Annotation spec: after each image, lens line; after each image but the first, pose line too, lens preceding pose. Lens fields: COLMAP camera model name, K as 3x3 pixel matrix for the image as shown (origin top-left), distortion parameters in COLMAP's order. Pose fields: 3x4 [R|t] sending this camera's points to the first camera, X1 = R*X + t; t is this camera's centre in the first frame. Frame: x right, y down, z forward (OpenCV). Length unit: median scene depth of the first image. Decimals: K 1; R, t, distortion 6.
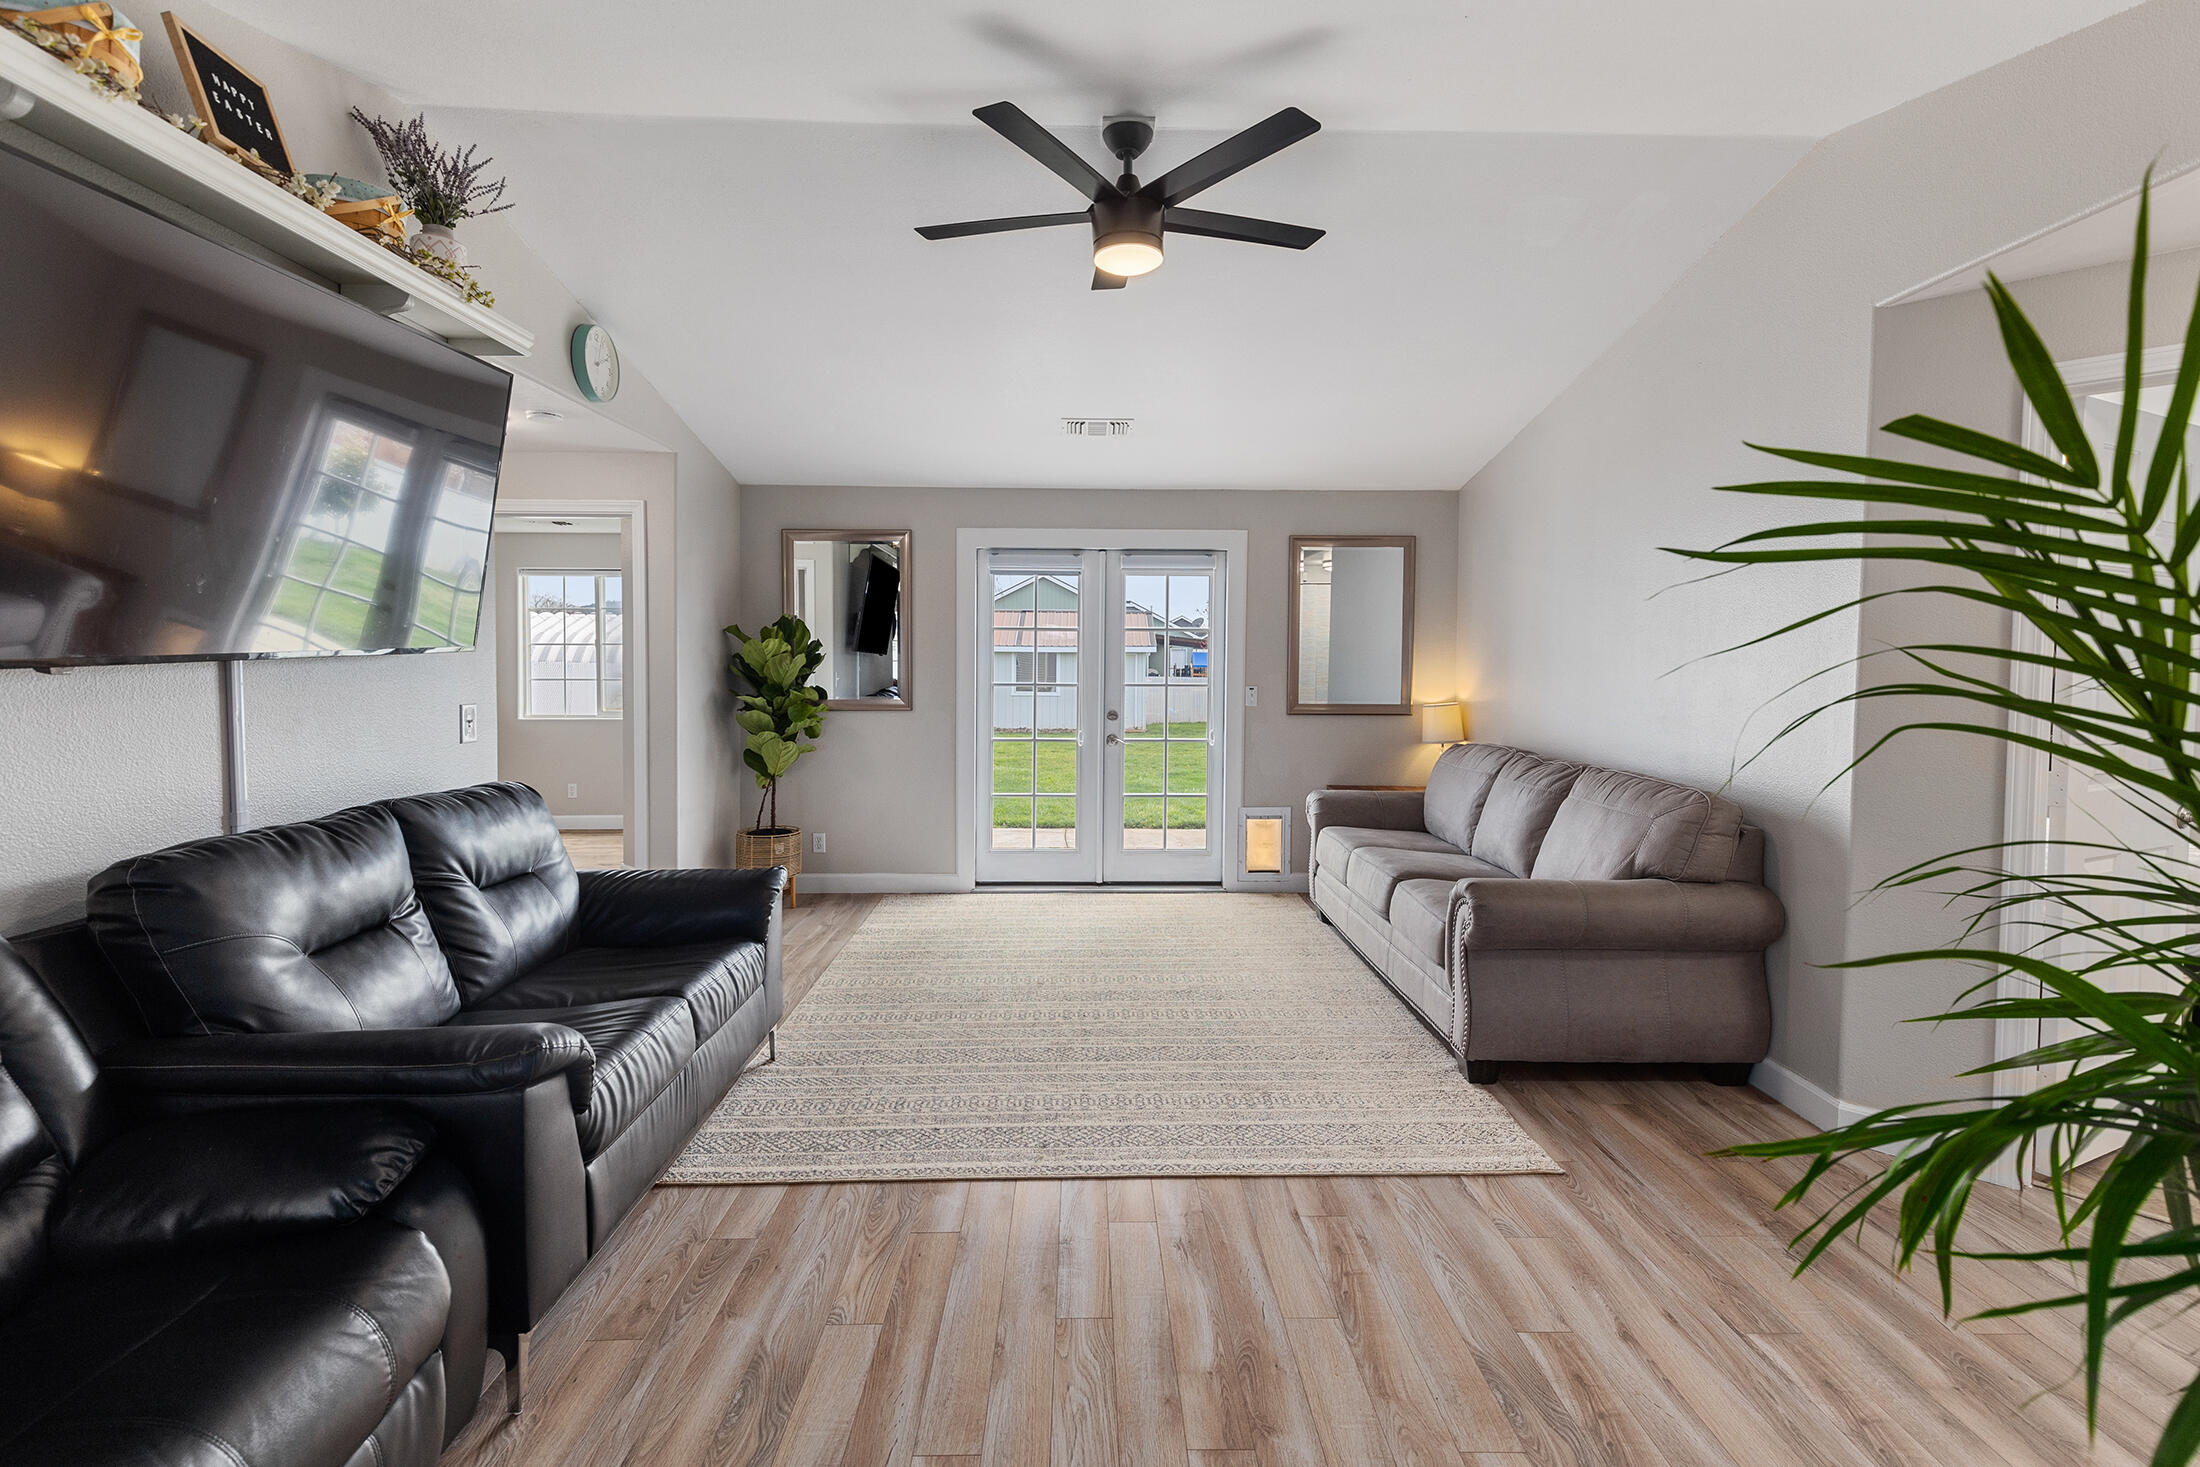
lens RADIAL K [[1003.6, 0, 1101.6], [0, 1003.6, 697.9], [0, 0, 1]] dist [0.000420, -0.000247]
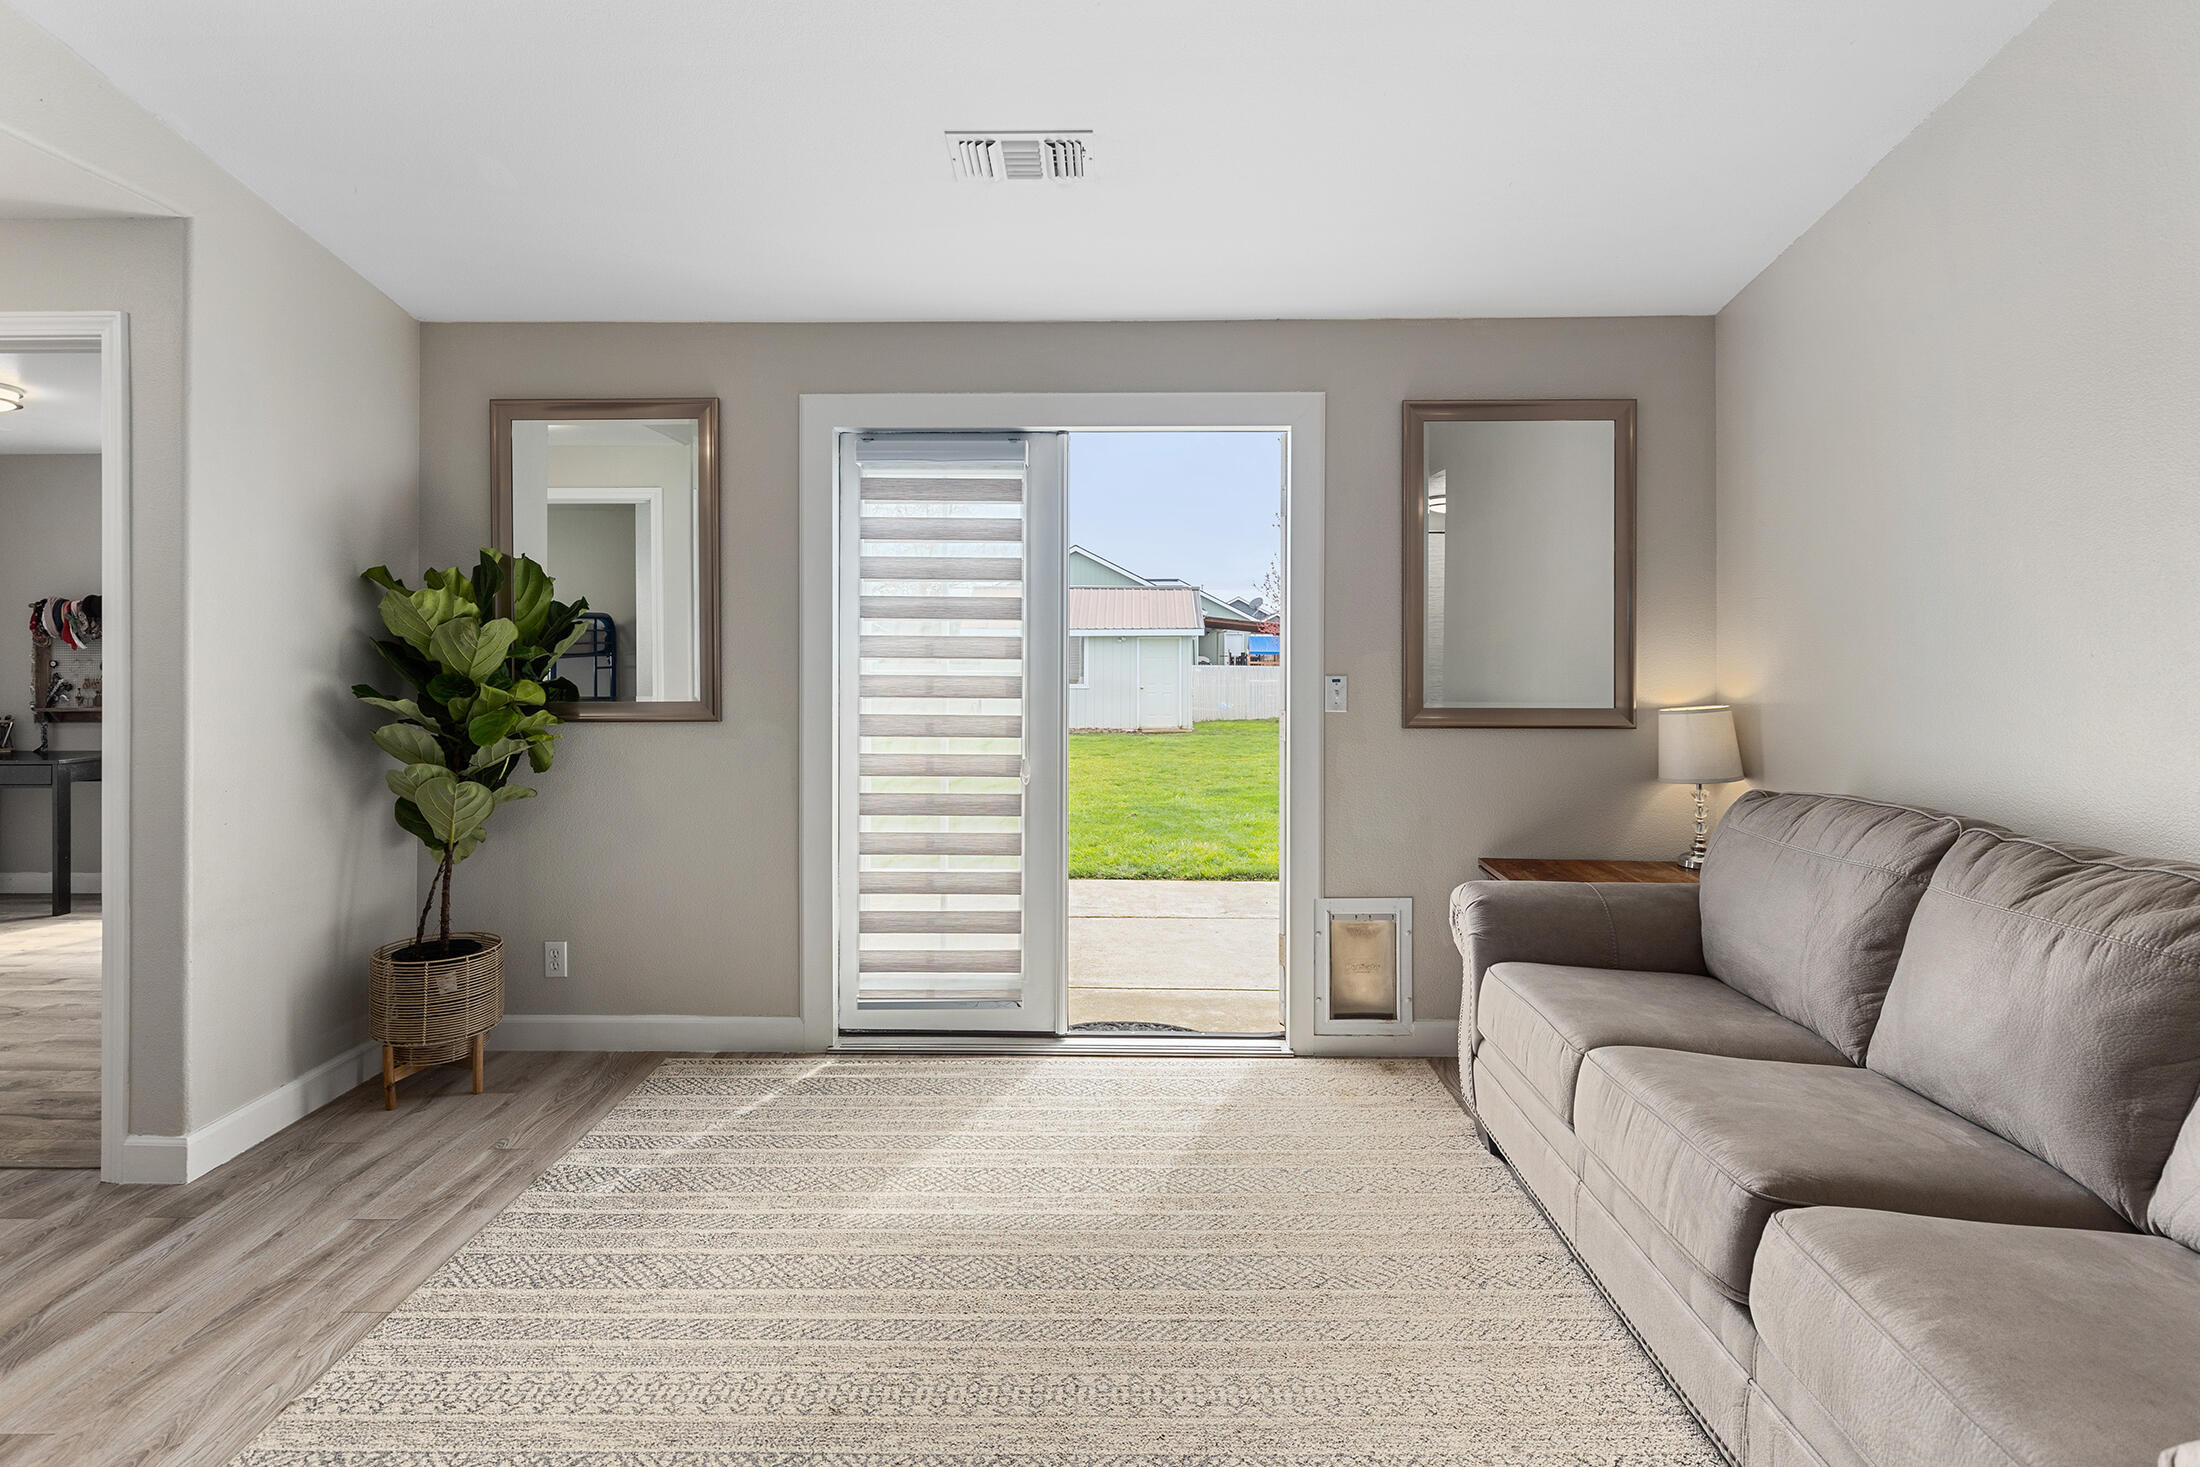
lens RADIAL K [[1100.3, 0, 1097.5], [0, 1100.3, 659.5], [0, 0, 1]] dist [-0.001079, 0.000610]
pose [[0.998773, -0.005004, -0.049261, 0.075449], [0.003632, 0.999604, -0.027914, -0.006053], [0.049381, 0.027701, 0.998396, 0.610266]]
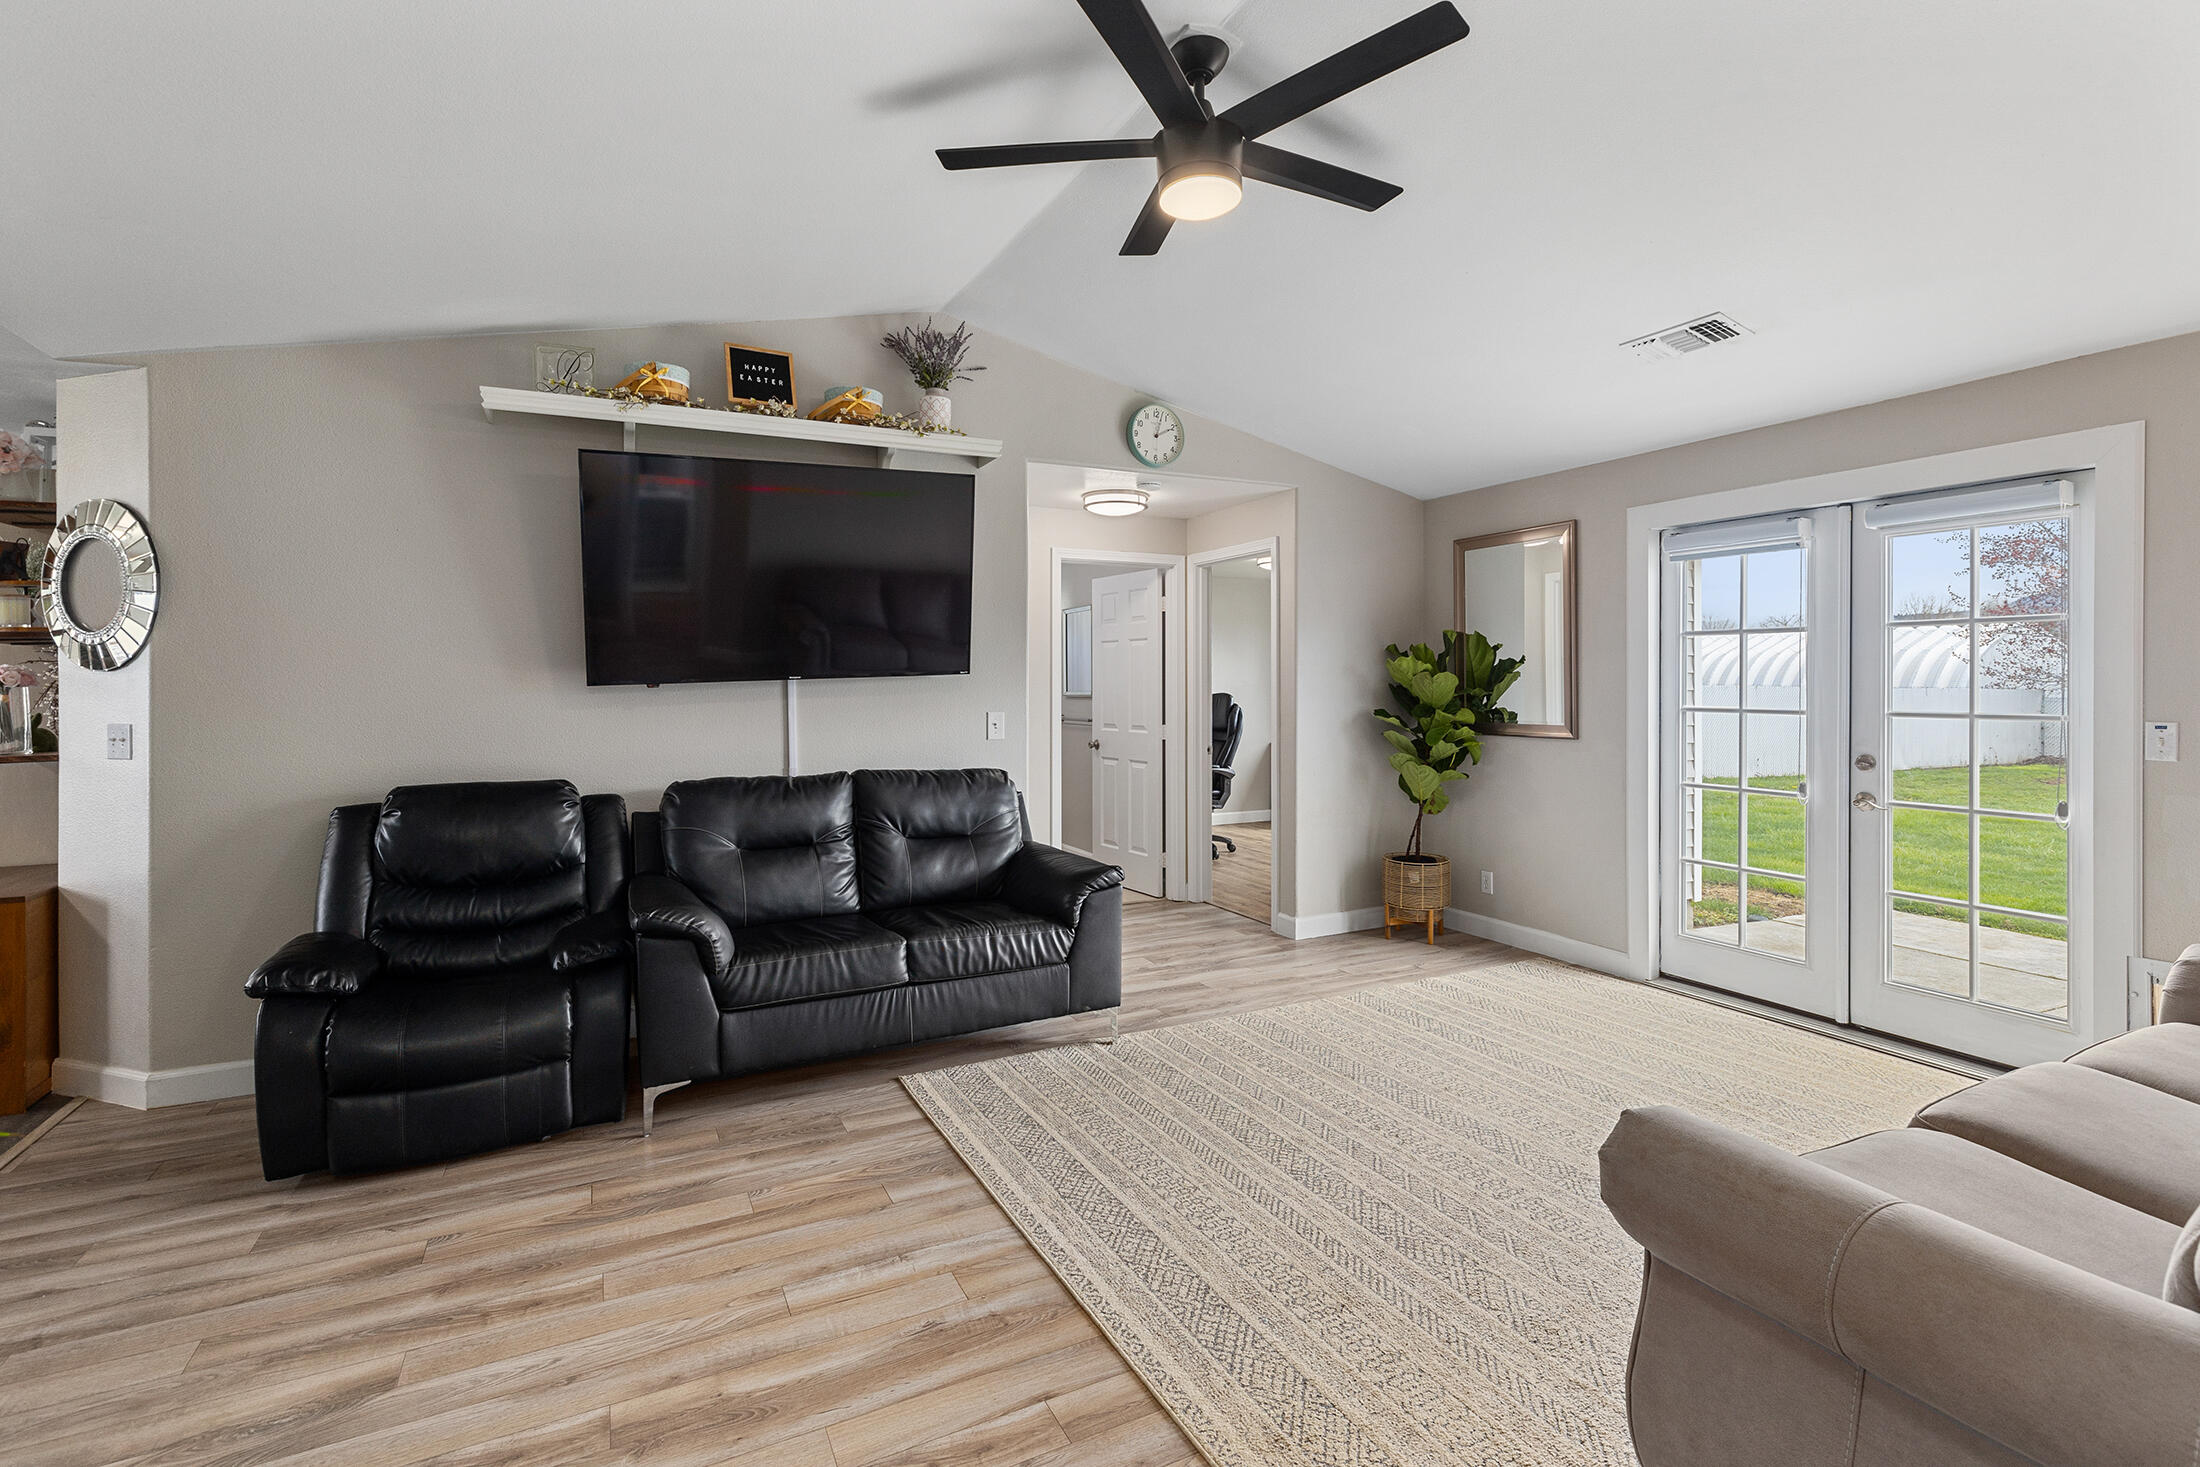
lens RADIAL K [[1007.7, 0, 1094.7], [0, 1007.7, 683.6], [0, 0, 1]] dist [0.008581, -0.000385]
pose [[0.424730, -0.005151, -0.905305, 0.591191], [-0.028247, 0.999422, -0.018939, -0.009506], [0.904879, 0.033617, 0.424339, 0.447877]]
